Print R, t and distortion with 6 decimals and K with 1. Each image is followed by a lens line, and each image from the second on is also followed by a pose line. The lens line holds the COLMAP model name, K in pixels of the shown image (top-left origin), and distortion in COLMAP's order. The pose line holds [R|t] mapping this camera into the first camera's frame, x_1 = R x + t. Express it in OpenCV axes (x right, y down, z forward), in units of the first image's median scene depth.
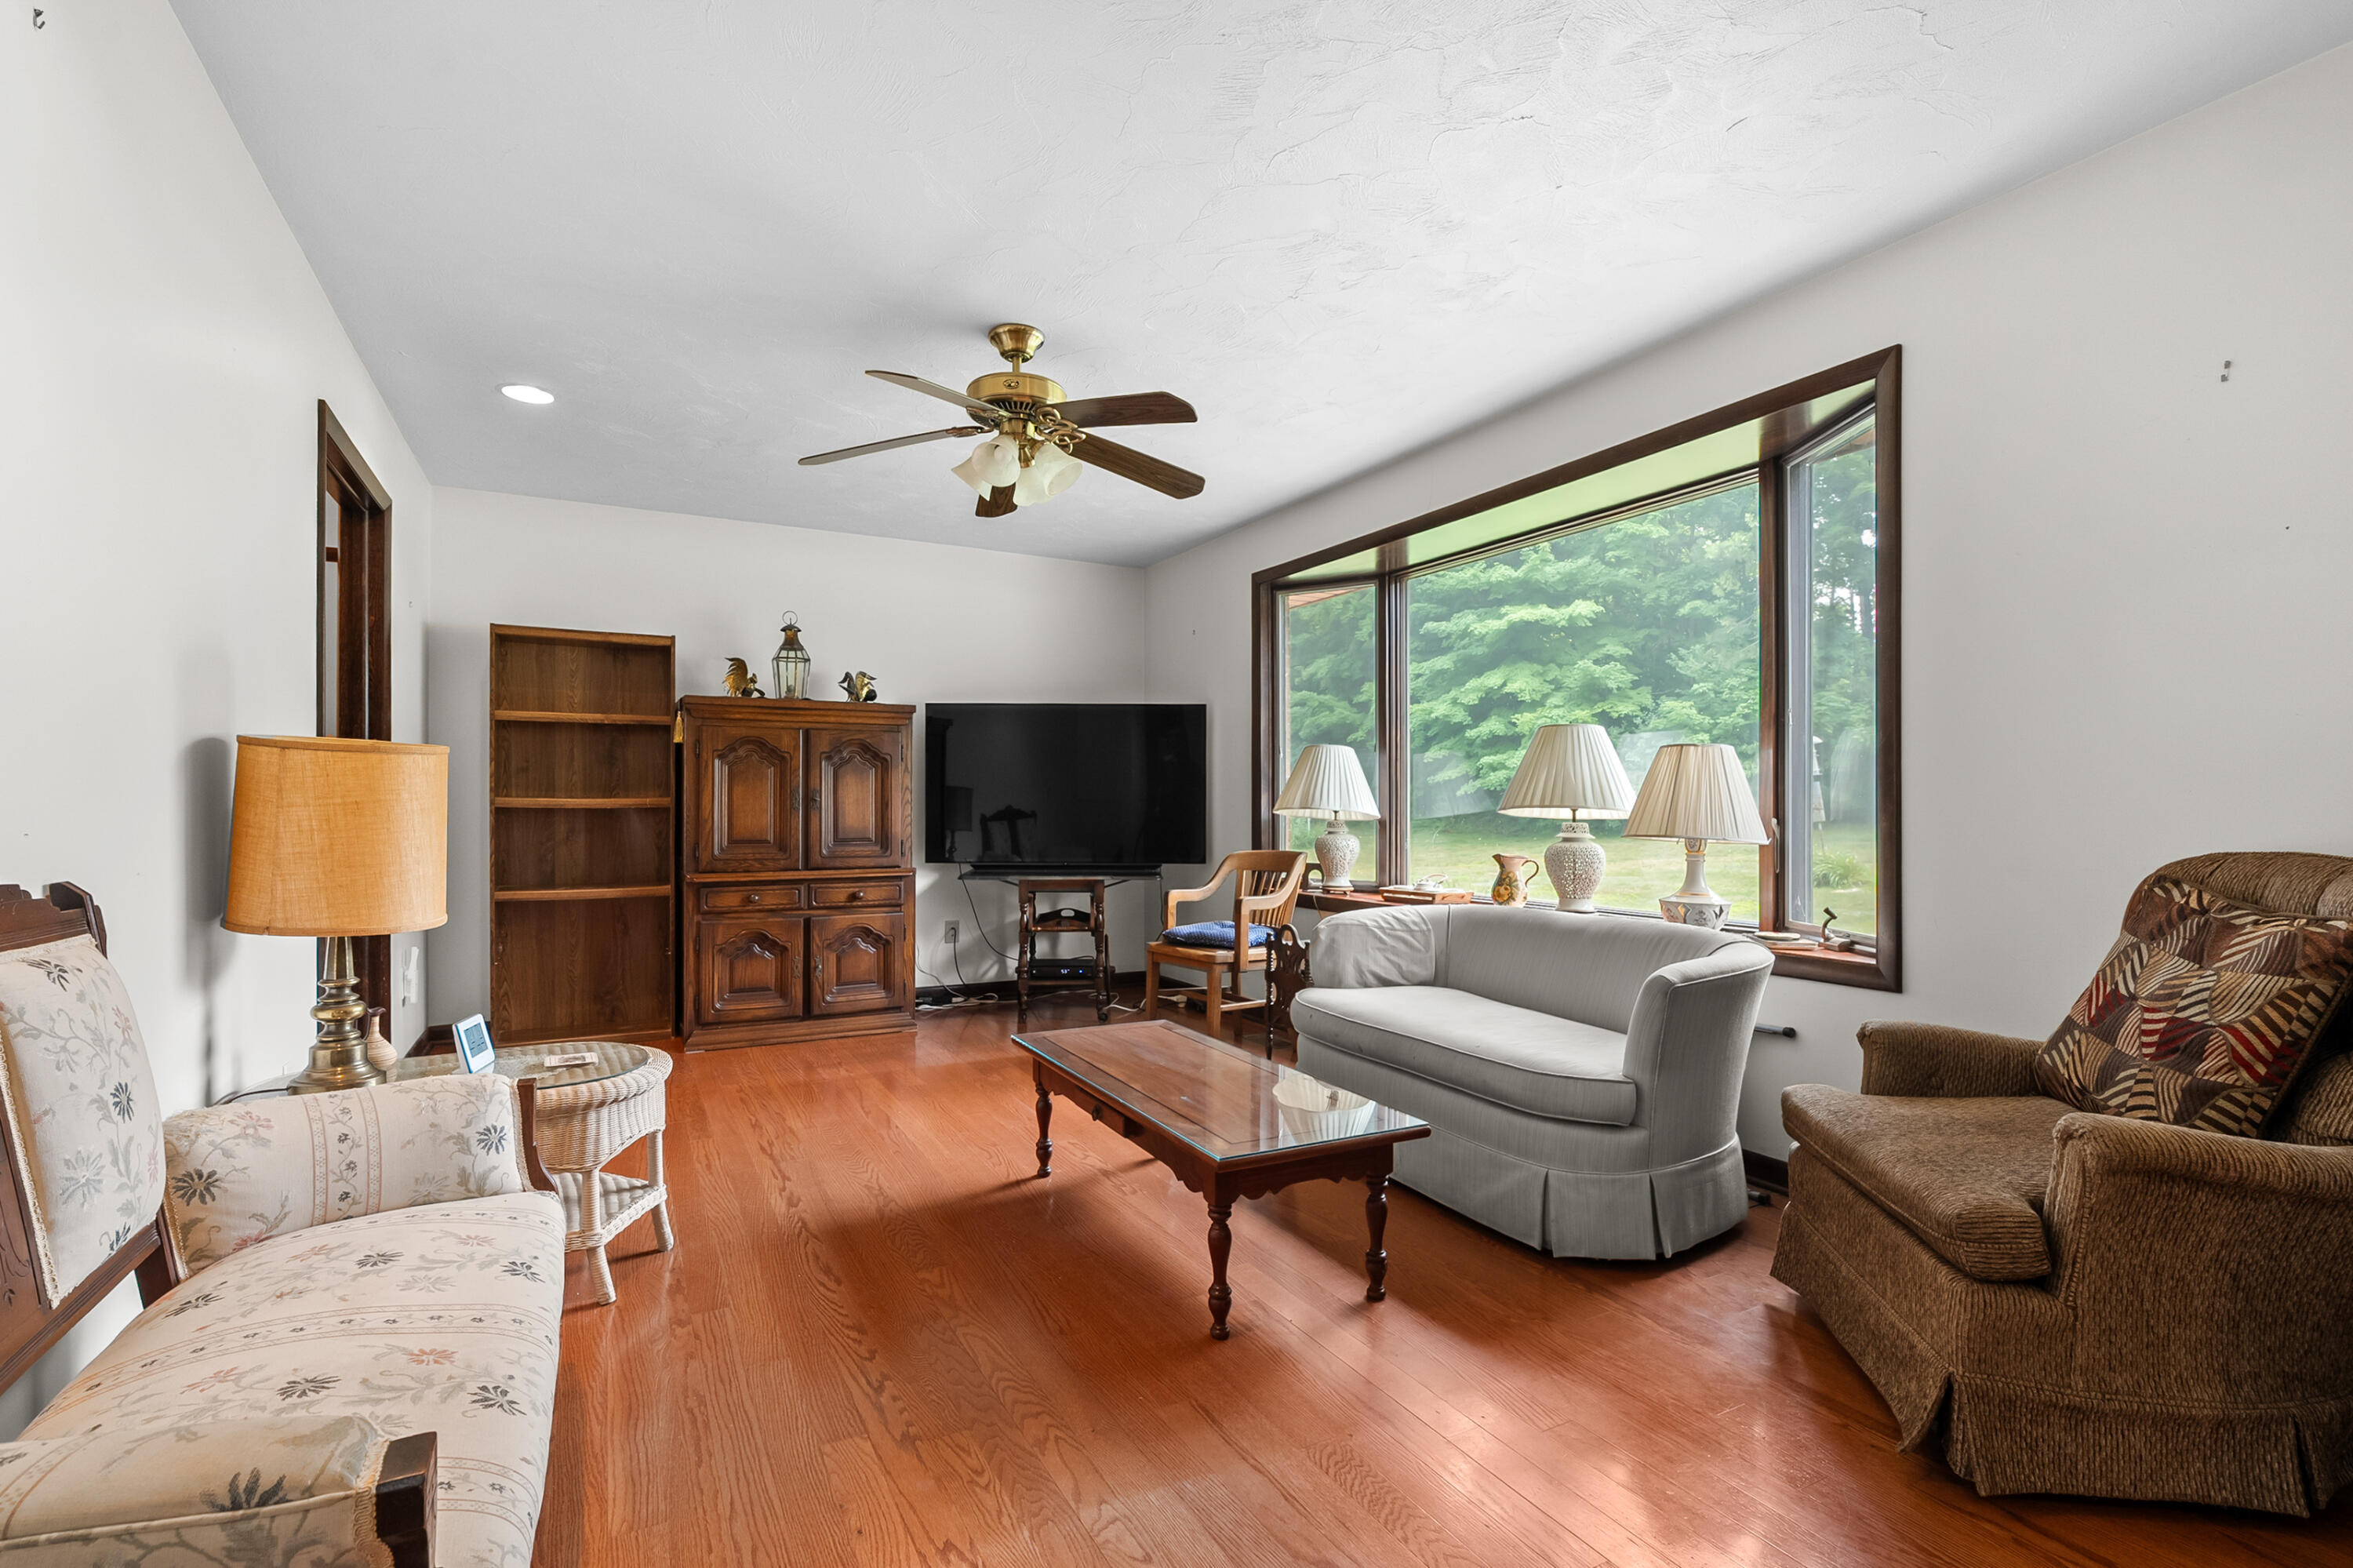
lens RADIAL K [[1071.5, 0, 1180.8], [0, 1071.5, 809.2], [0, 0, 1]] dist [-0.010168, 0.004102]
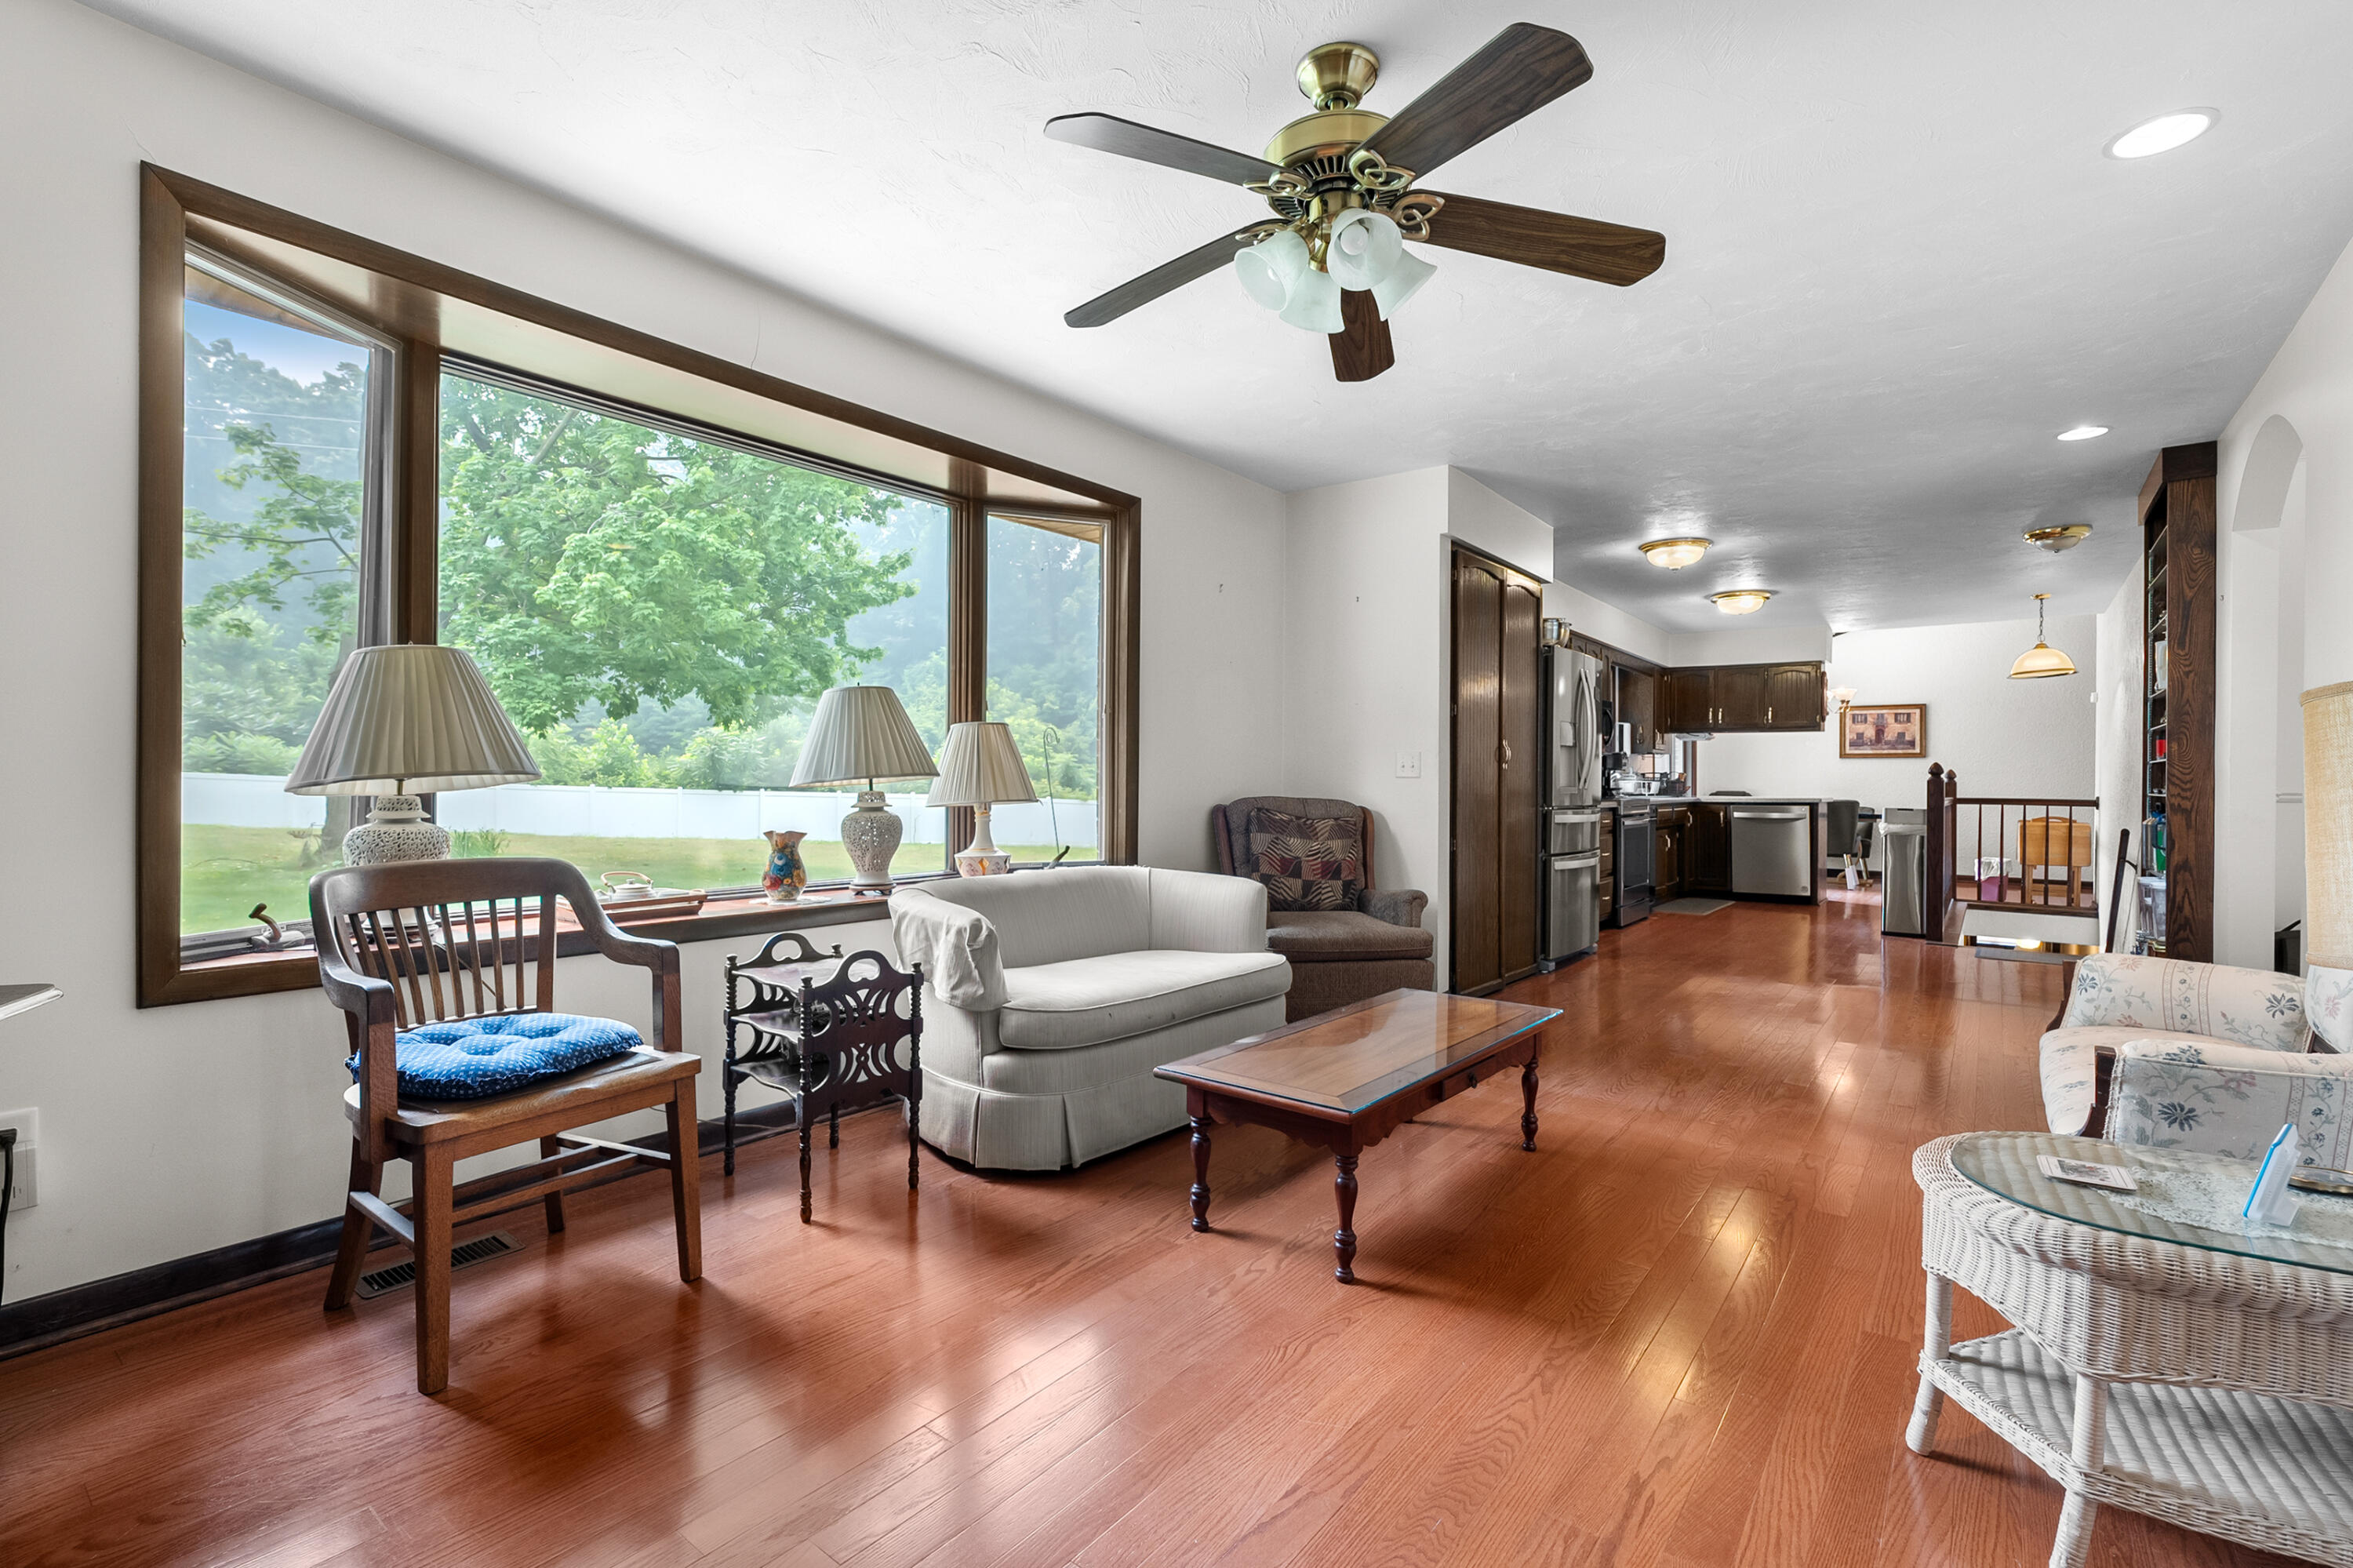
lens RADIAL K [[1071.5, 0, 1184.9], [0, 1071.5, 783.2], [0, 0, 1]] dist [-0.010168, 0.004102]
pose [[-0.410163, 0.003093, 0.912007, -0.429897], [-0.003250, 0.999983, -0.004853, 0.005813], [-0.912006, -0.004955, -0.410146, 0.807375]]
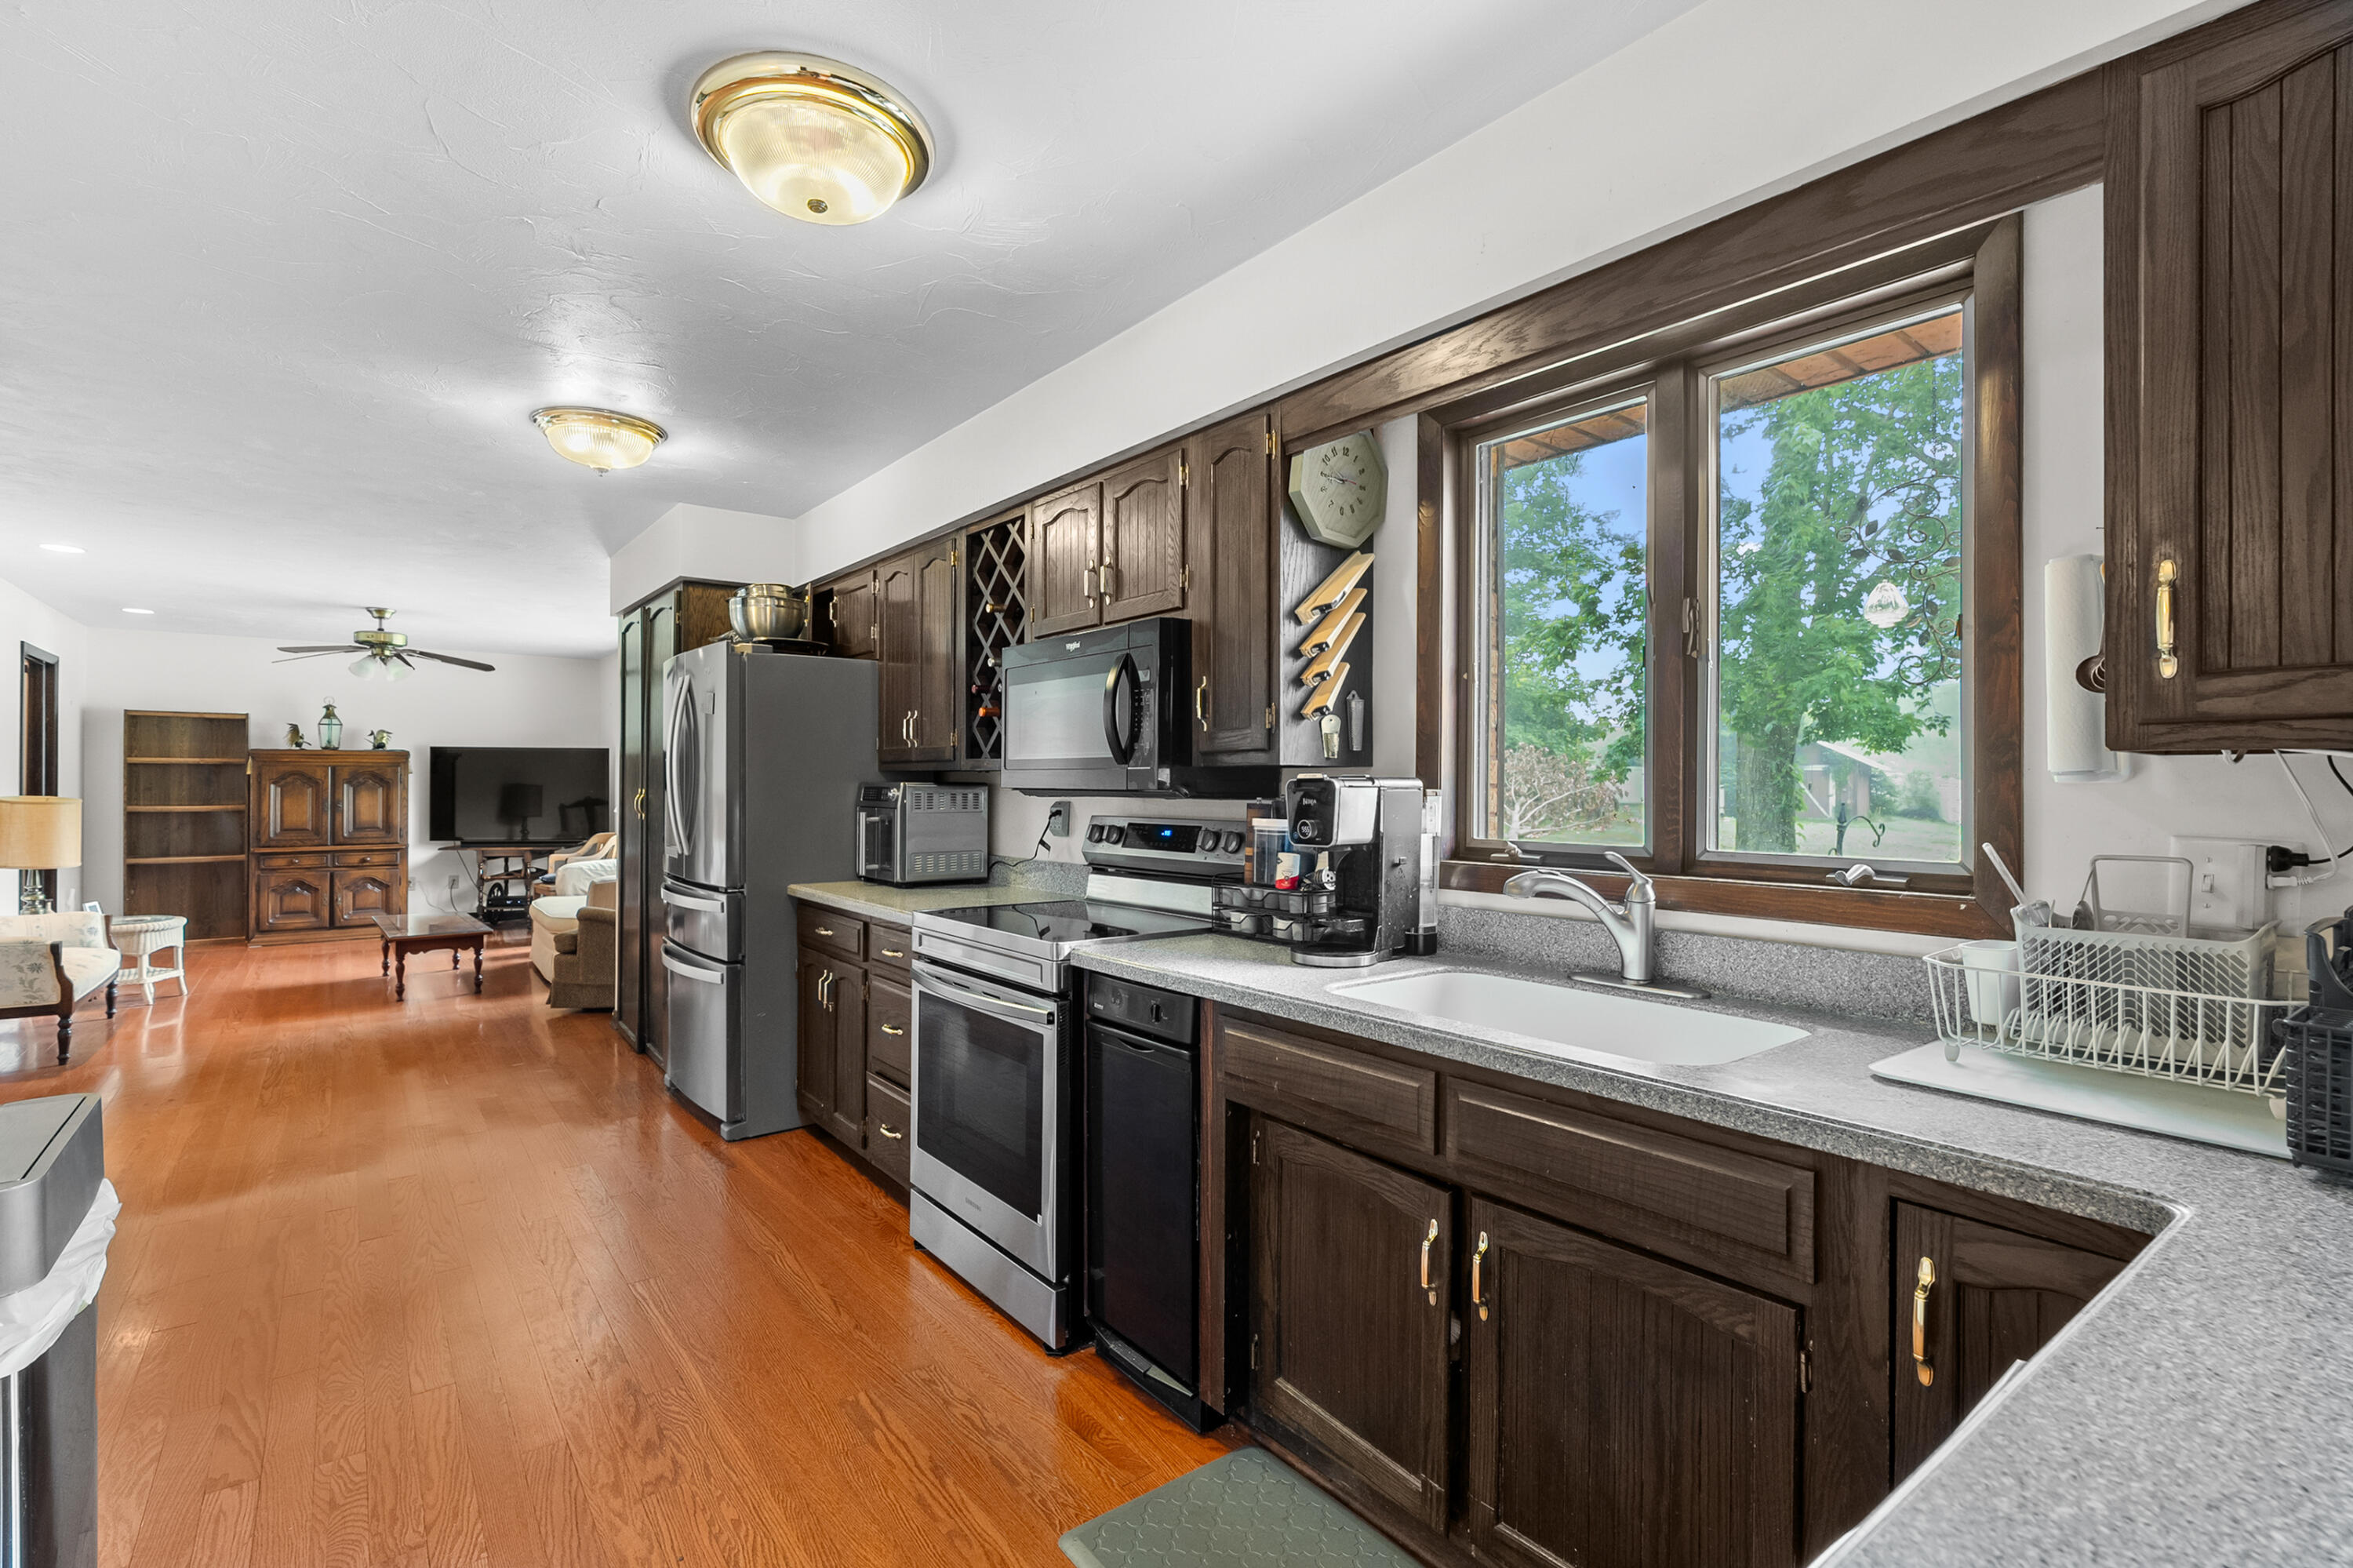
lens RADIAL K [[1071.5, 0, 1192.7], [0, 1071.5, 783.6], [0, 0, 1]] dist [-0.010168, 0.004102]
pose [[0.984779, 0.004033, 0.173767, 0.763416], [-0.004337, 0.999990, 0.001373, -0.055919], [-0.173760, -0.002106, 0.984786, -1.013220]]
